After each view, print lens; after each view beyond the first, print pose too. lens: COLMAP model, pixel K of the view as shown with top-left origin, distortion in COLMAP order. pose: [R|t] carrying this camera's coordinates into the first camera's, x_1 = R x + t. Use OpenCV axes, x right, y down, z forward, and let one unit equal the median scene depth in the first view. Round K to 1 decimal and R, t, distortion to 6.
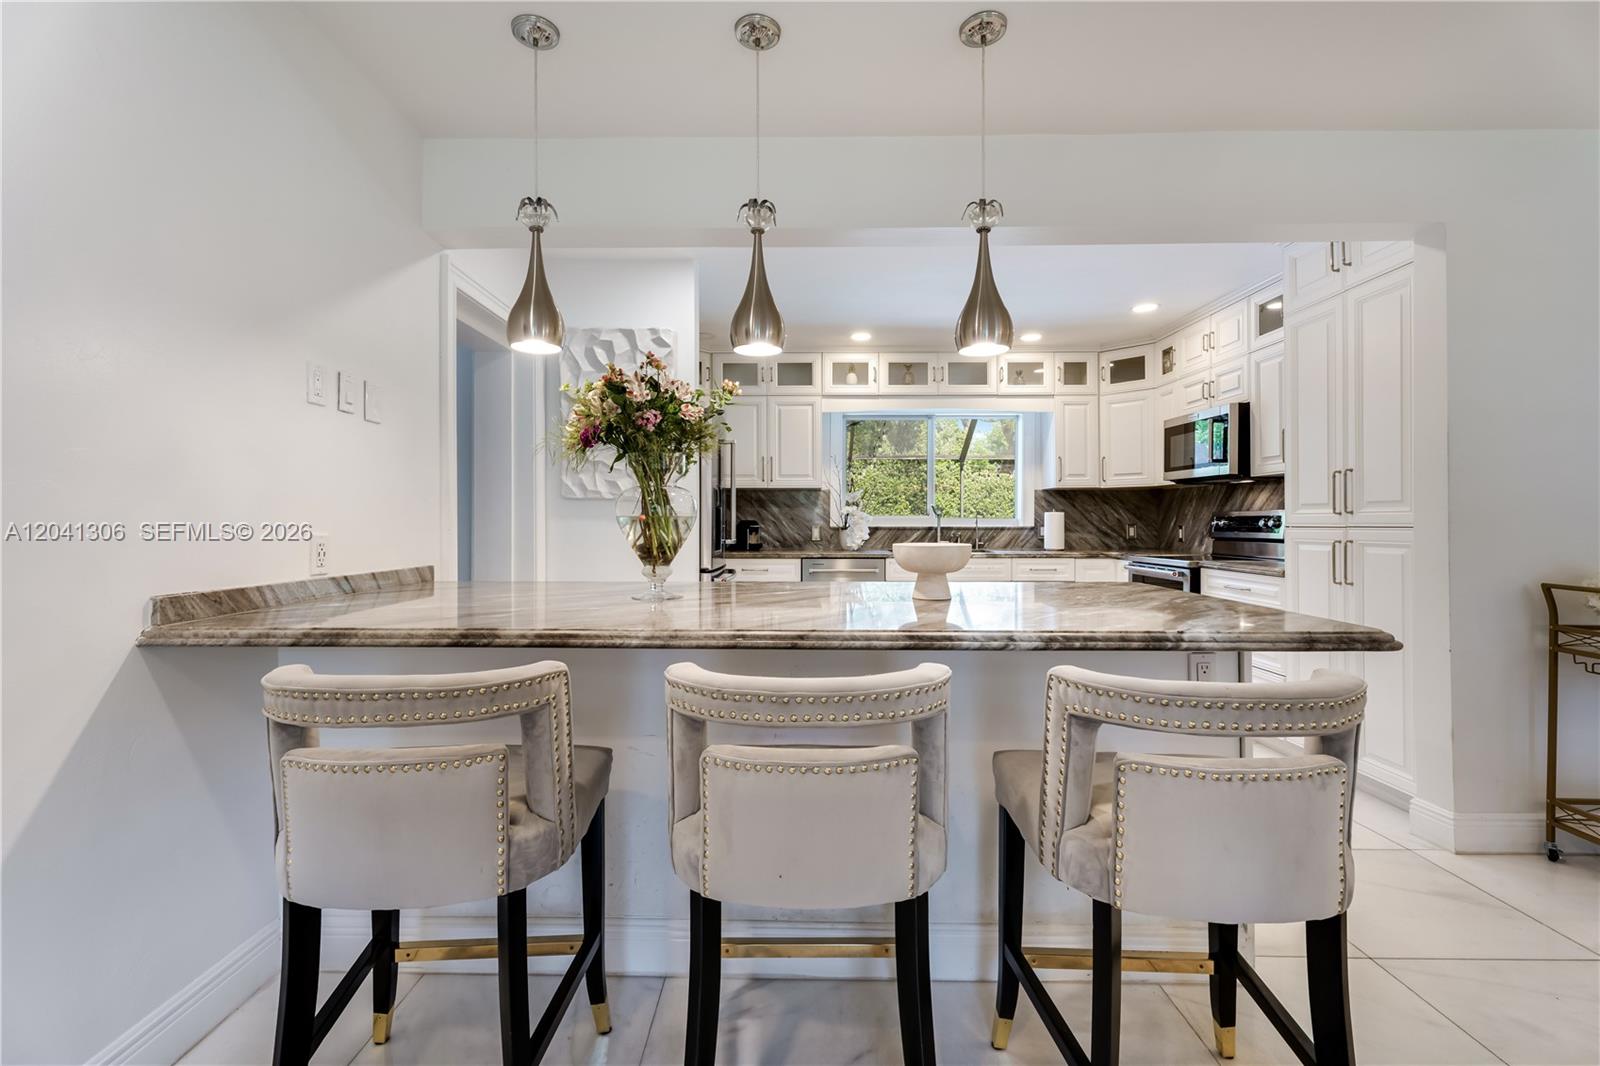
lens RADIAL K [[723.3, 0, 756.0], [0, 723.3, 522.7], [0, 0, 1]] dist [-0.012185, -0.000350]
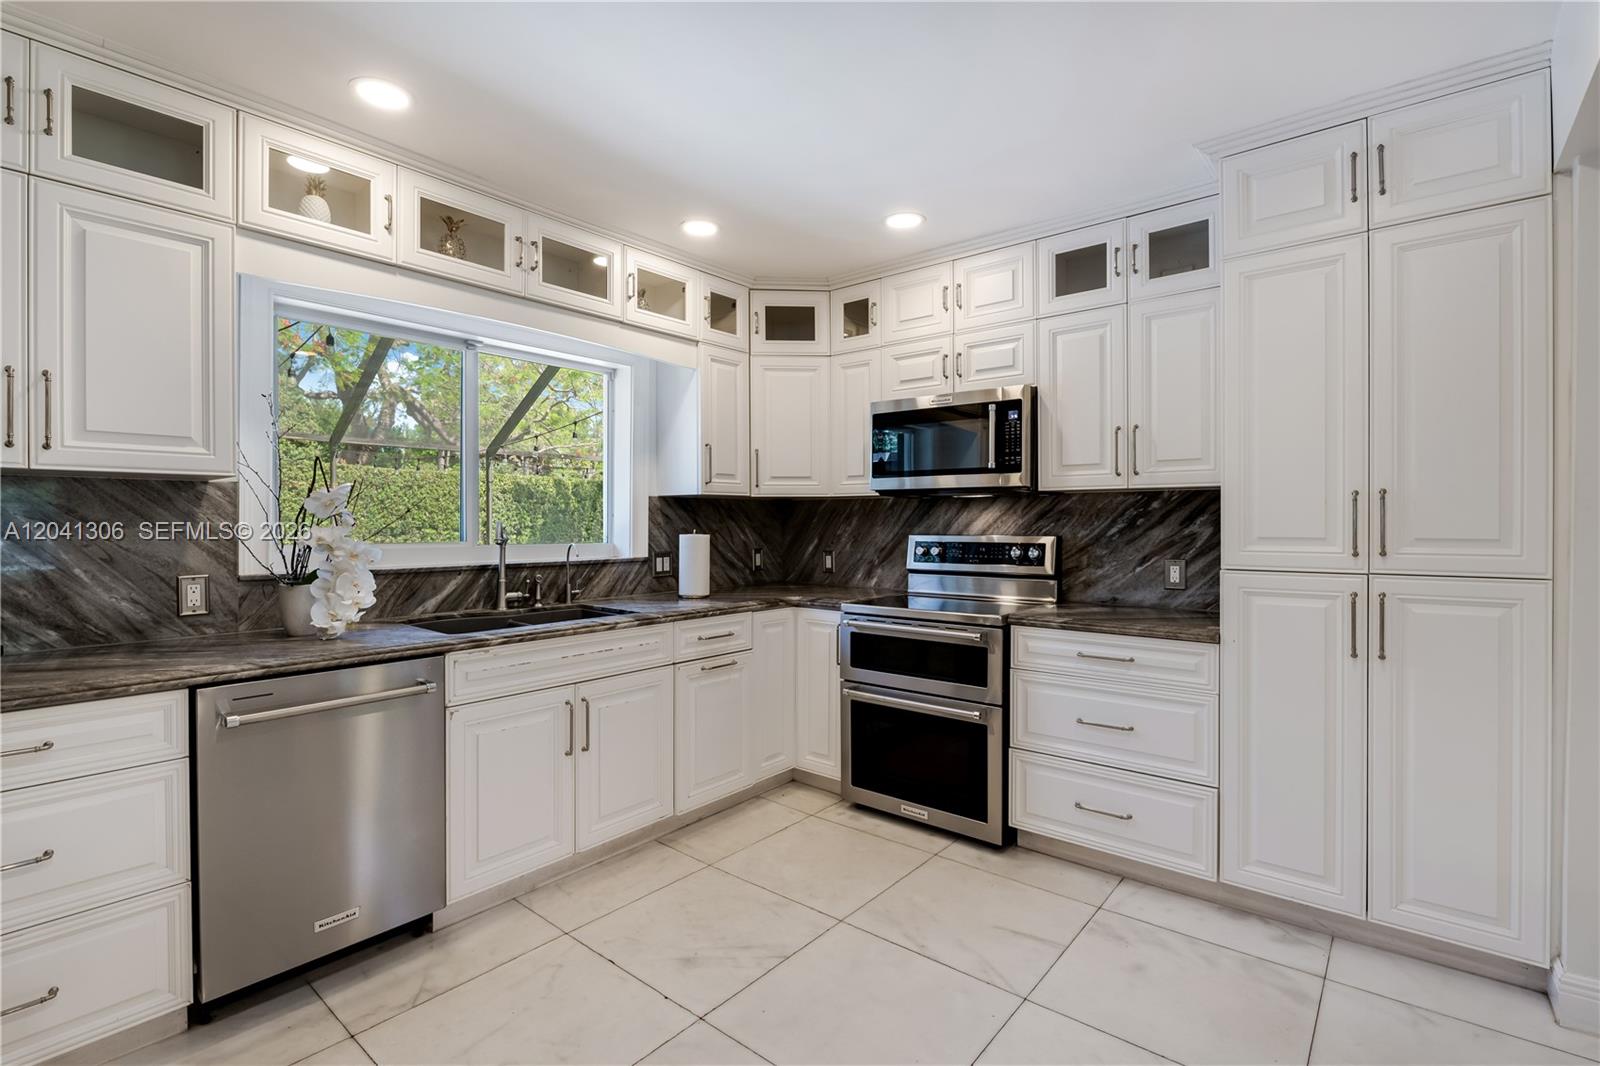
lens RADIAL K [[723.3, 0, 756.0], [0, 723.3, 522.7], [0, 0, 1]] dist [-0.012185, -0.000350]
pose [[0.598629, -0.004248, 0.801015, -0.044078], [0.002640, 0.999991, 0.003331, -0.025879], [-0.801022, 0.000120, 0.598634, 0.582006]]
